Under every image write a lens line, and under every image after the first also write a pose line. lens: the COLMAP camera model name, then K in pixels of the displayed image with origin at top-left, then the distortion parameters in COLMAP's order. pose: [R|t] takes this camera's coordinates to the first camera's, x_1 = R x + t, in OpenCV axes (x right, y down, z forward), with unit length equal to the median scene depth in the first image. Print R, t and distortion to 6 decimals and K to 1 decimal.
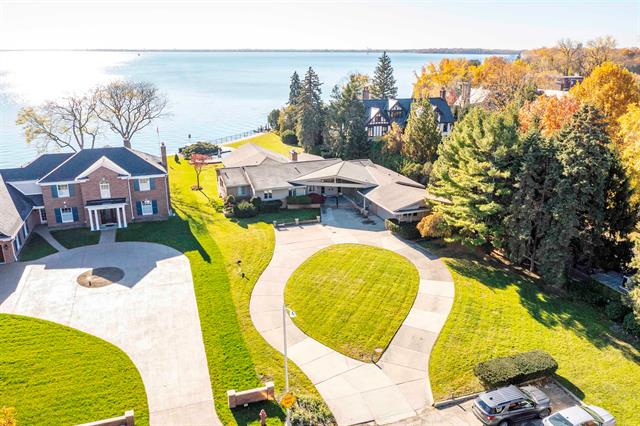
lens RADIAL K [[500.1, 0, 322.4], [0, 500.1, 206.1], [0, 0, 1]] dist [-0.024290, 0.004291]
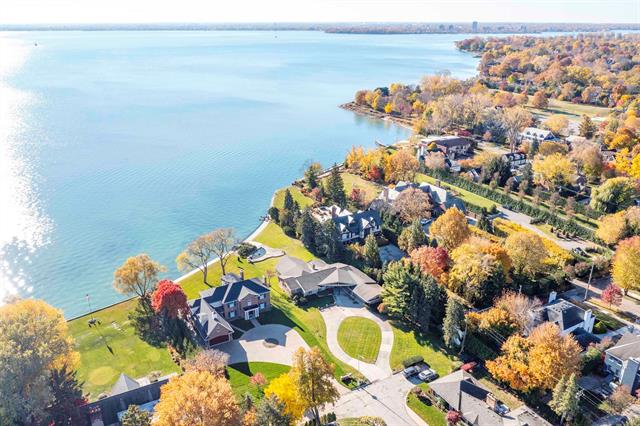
lens RADIAL K [[500.1, 0, 324.7], [0, 500.1, 211.7], [0, 0, 1]] dist [-0.024290, 0.004291]
pose [[0.982861, -0.068874, 0.170996, -0.491824], [0.058557, 0.996187, 0.064672, -0.642017], [-0.174799, -0.053551, 0.983147, -1.496448]]
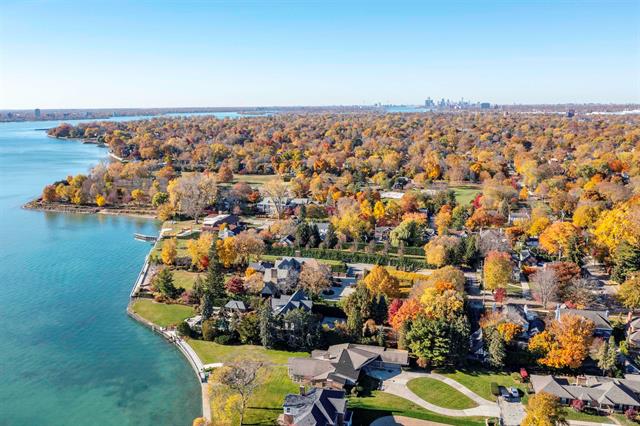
lens RADIAL K [[500.1, 0, 321.7], [0, 500.1, 217.9], [0, 0, 1]] dist [-0.024290, 0.004291]
pose [[0.545289, -0.189862, 0.816463, -2.196560], [0.259666, 0.964360, 0.050832, -1.020617], [-0.797015, 0.184290, 0.575156, -0.318593]]
